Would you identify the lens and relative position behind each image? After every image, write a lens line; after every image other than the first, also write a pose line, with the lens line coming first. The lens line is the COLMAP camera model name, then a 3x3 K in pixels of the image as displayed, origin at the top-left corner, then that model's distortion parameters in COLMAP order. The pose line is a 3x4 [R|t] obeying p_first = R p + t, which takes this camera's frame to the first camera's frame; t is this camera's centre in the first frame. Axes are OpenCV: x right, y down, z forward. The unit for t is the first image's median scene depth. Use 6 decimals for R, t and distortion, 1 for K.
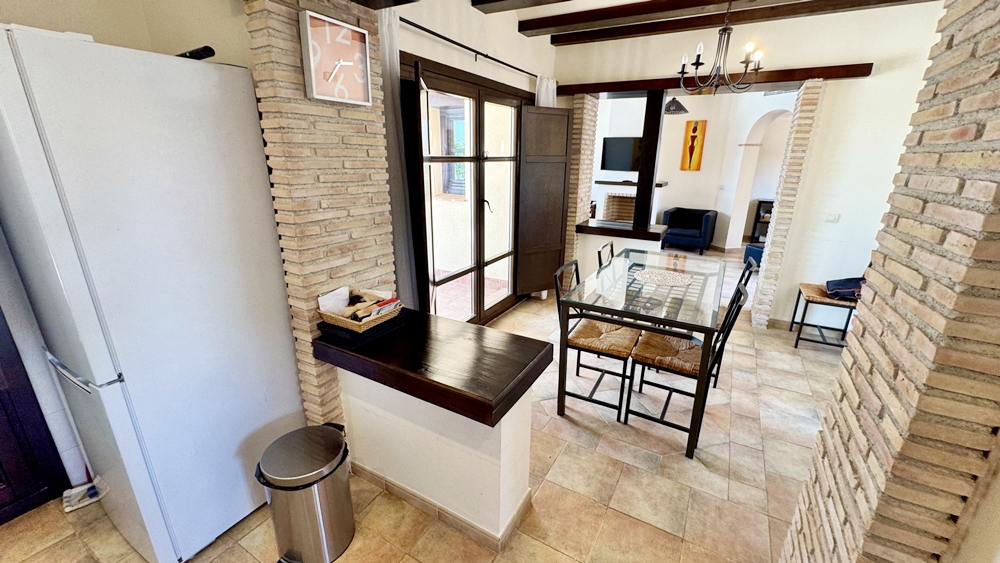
lens RADIAL K [[401.8, 0, 497.5], [0, 401.8, 281.7], [0, 0, 1]] dist [-0.002506, 0.000637]
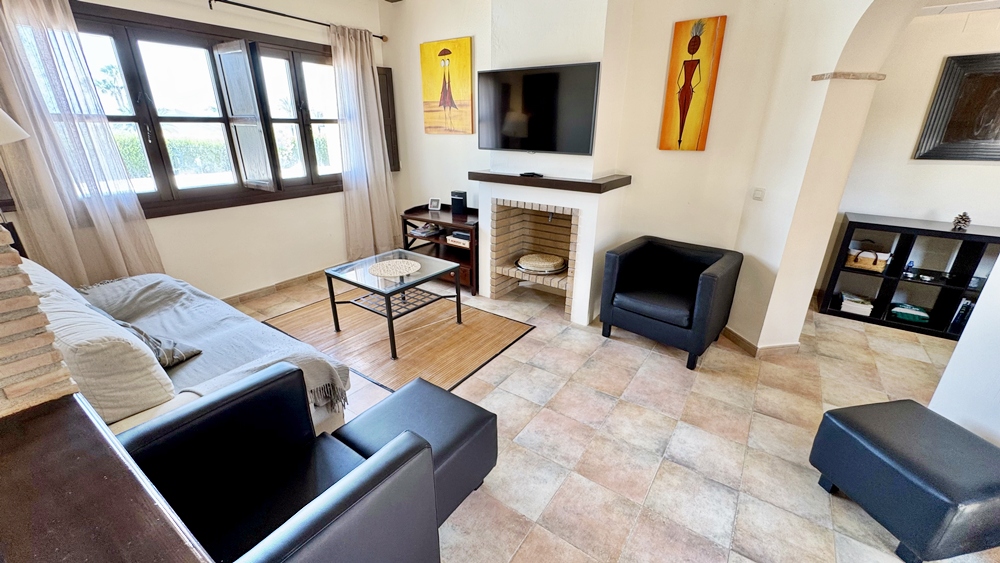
lens RADIAL K [[401.8, 0, 501.9], [0, 401.8, 282.0], [0, 0, 1]] dist [-0.002506, 0.000637]
pose [[0.996681, 0.025408, -0.077343, 0.568356], [-0.020756, 0.997960, 0.060366, -0.278456], [0.078719, -0.058560, 0.995175, 0.971027]]
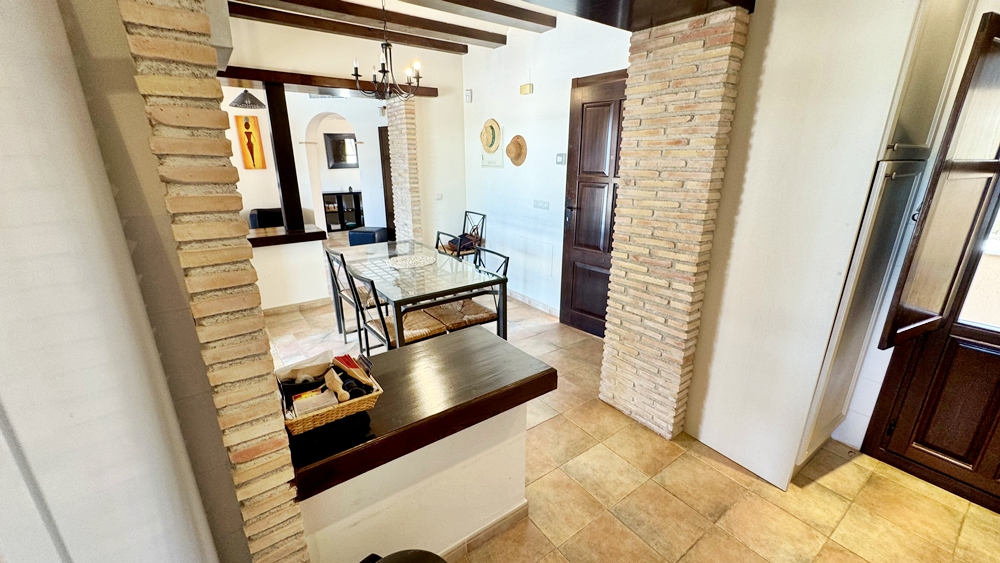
lens RADIAL K [[401.8, 0, 498.6], [0, 401.8, 283.8], [0, 0, 1]] dist [-0.002506, 0.000637]
pose [[0.411411, -0.288325, 0.864644, -0.316120], [0.278299, 0.943082, 0.182062, -0.057328], [-0.867923, 0.165727, 0.468235, 0.175560]]
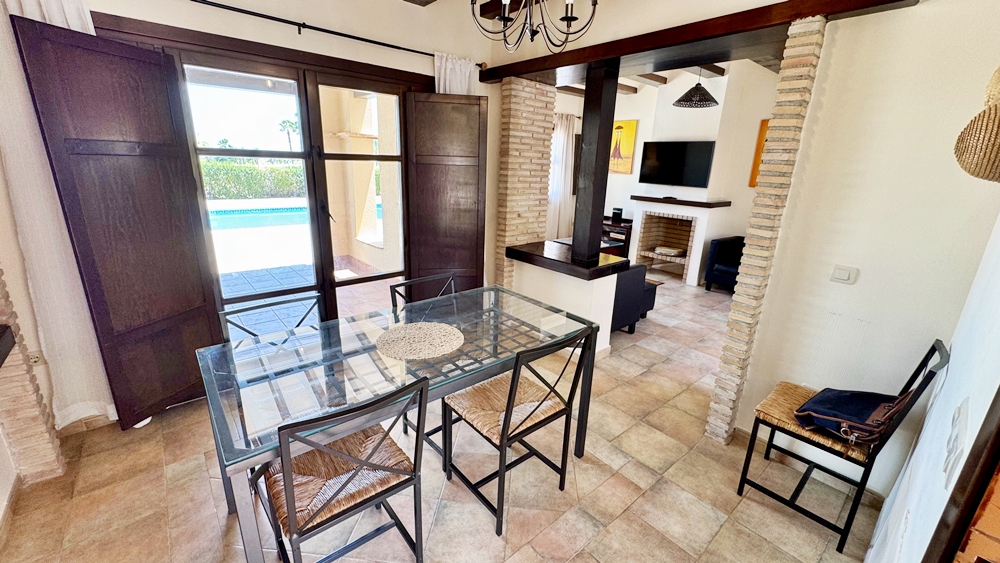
lens RADIAL K [[401.8, 0, 502.1], [0, 401.8, 281.5], [0, 0, 1]] dist [-0.002506, 0.000637]
pose [[0.940698, 0.114546, -0.319322, 0.493828], [-0.123659, 0.992290, -0.008337, -0.075466], [0.315905, 0.047330, 0.947610, 0.295298]]
